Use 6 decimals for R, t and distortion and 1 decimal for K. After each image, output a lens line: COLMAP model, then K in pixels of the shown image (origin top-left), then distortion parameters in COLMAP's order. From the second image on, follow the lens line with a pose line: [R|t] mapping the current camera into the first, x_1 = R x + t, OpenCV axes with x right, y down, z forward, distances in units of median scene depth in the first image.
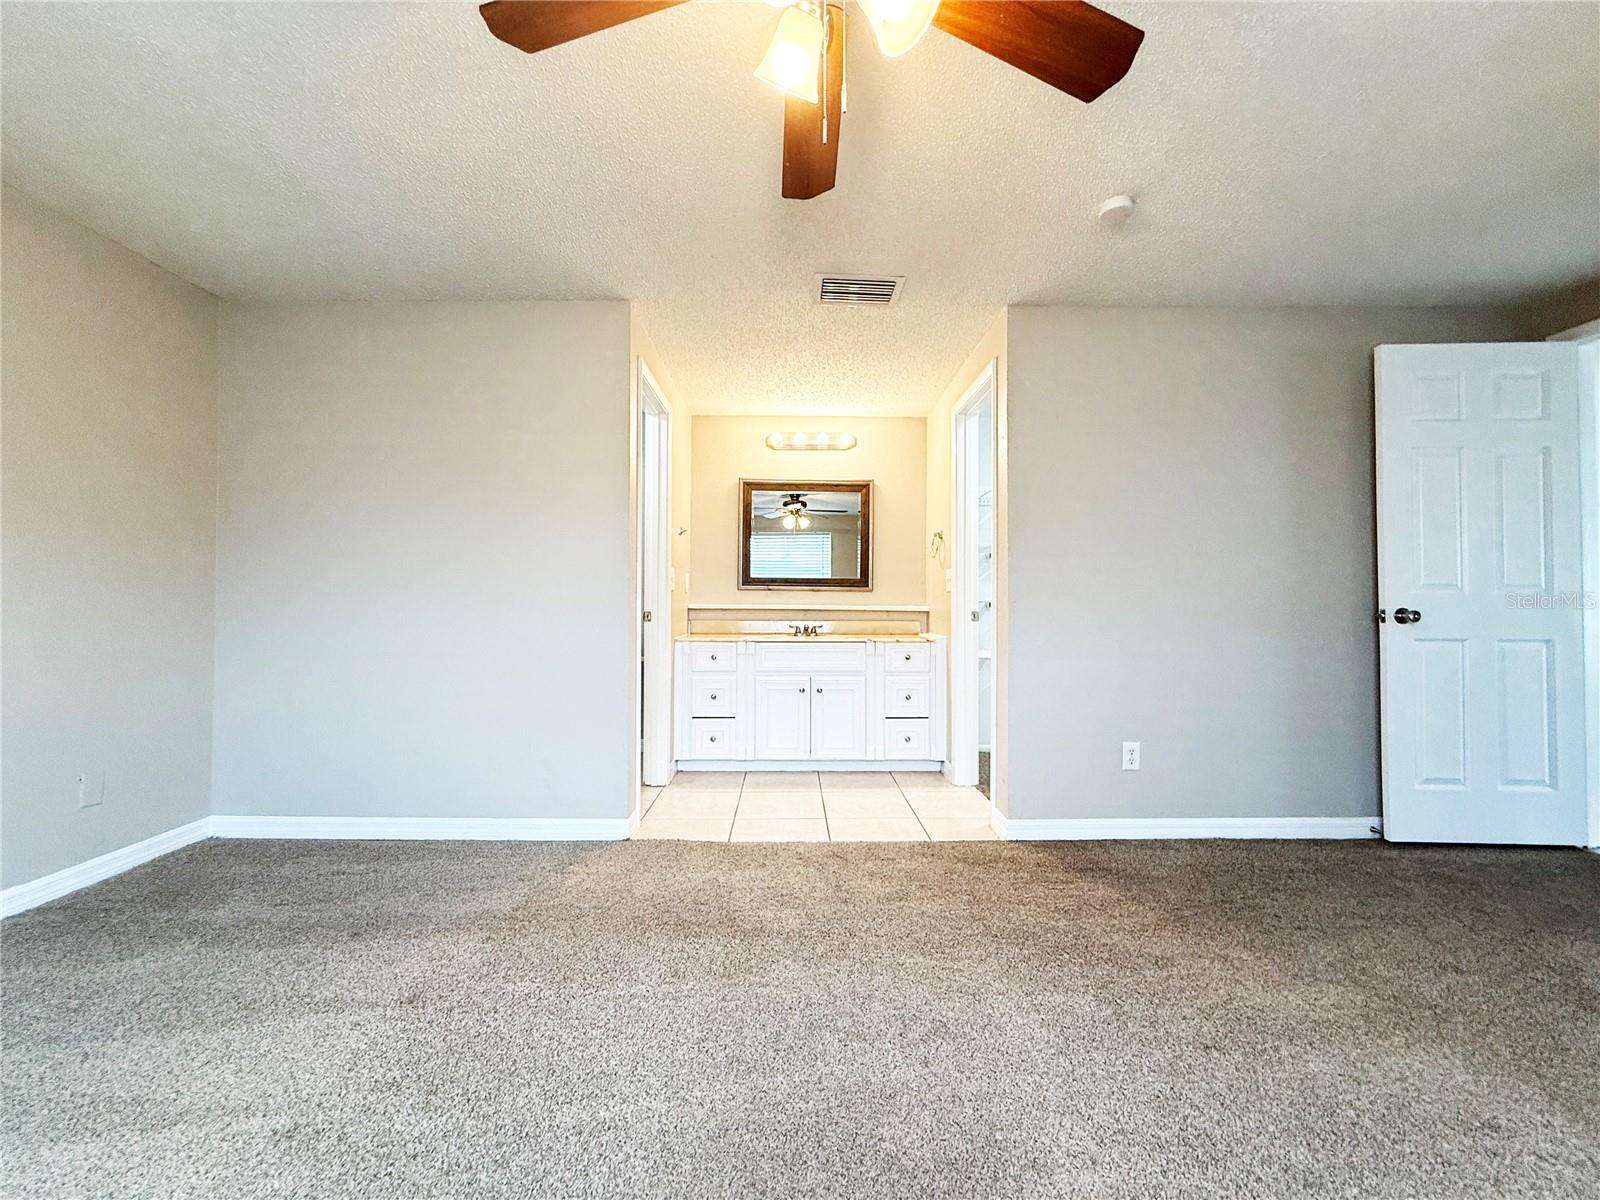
lens RADIAL K [[640.3, 0, 794.0], [0, 640.3, 596.9], [0, 0, 1]] dist [-0.001290, 0.000871]
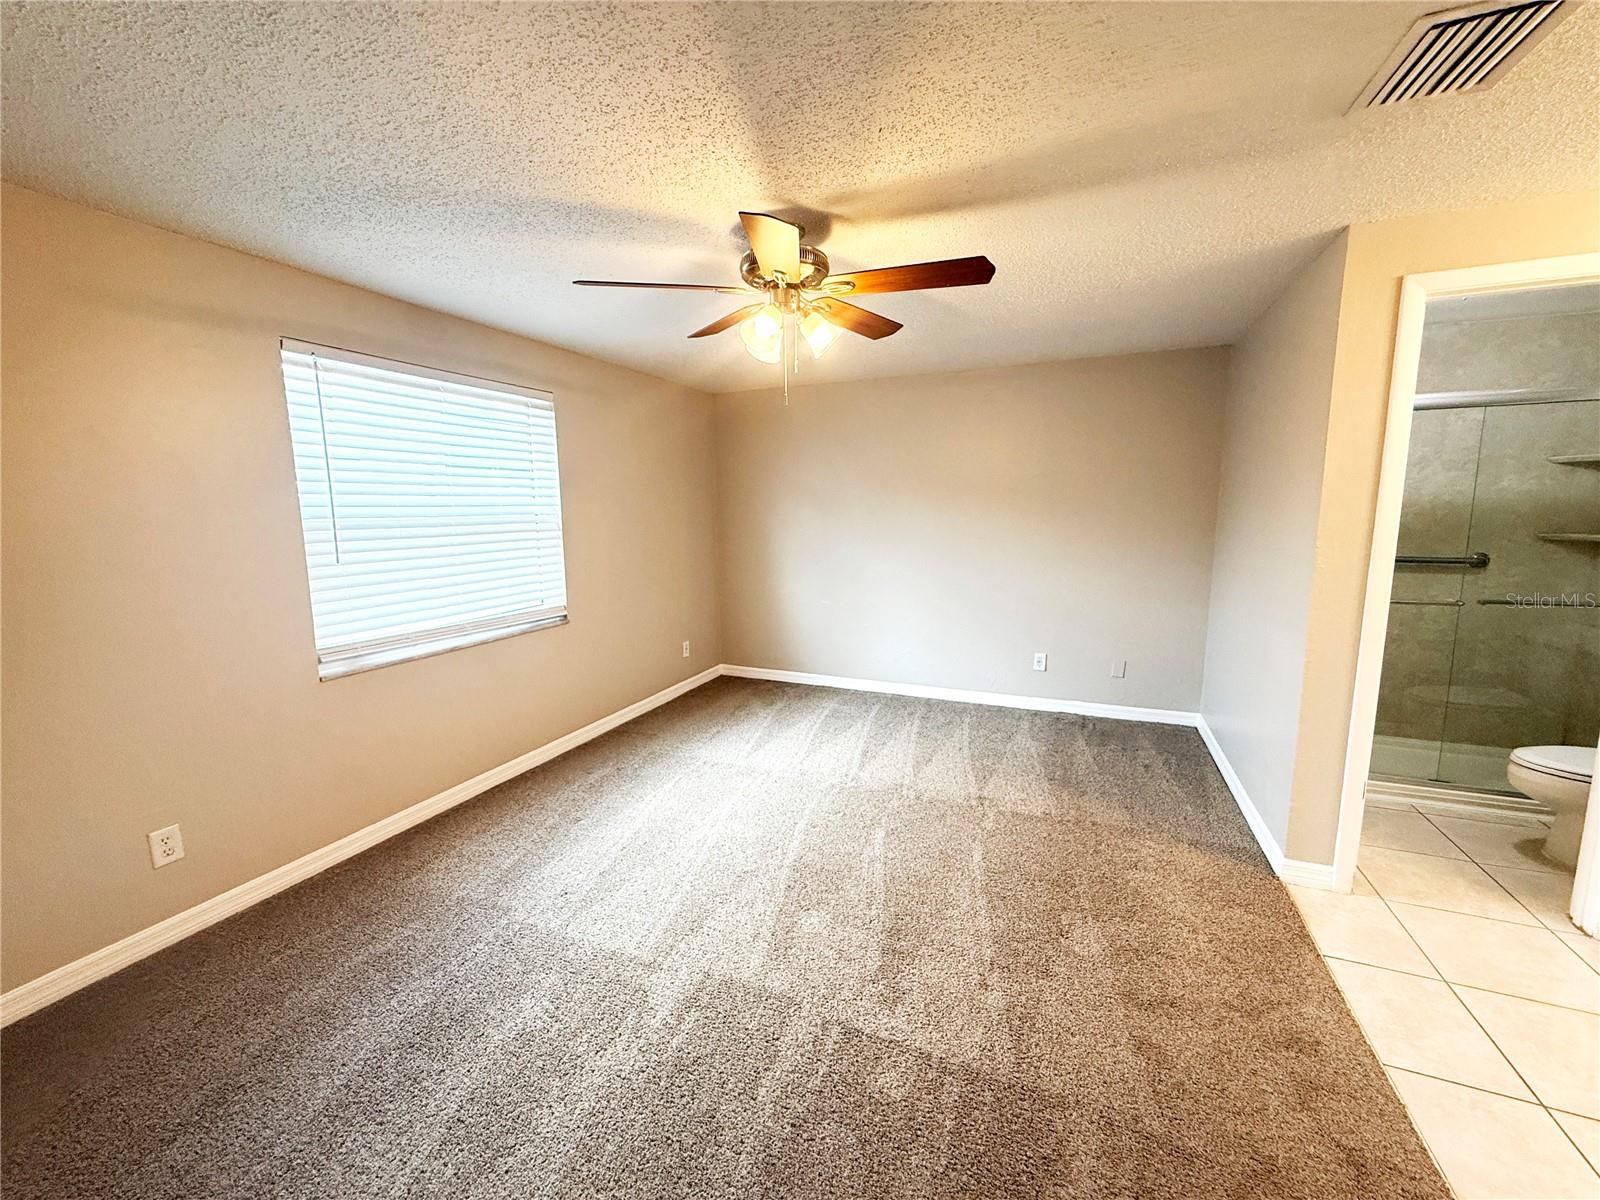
lens RADIAL K [[640.3, 0, 795.7], [0, 640.3, 597.8], [0, 0, 1]] dist [-0.001290, 0.000871]
pose [[-0.400292, 0.134114, -0.906521, 0.548552], [0.023441, 0.990408, 0.136173, -0.104701], [0.916088, 0.033259, -0.399596, 0.517407]]
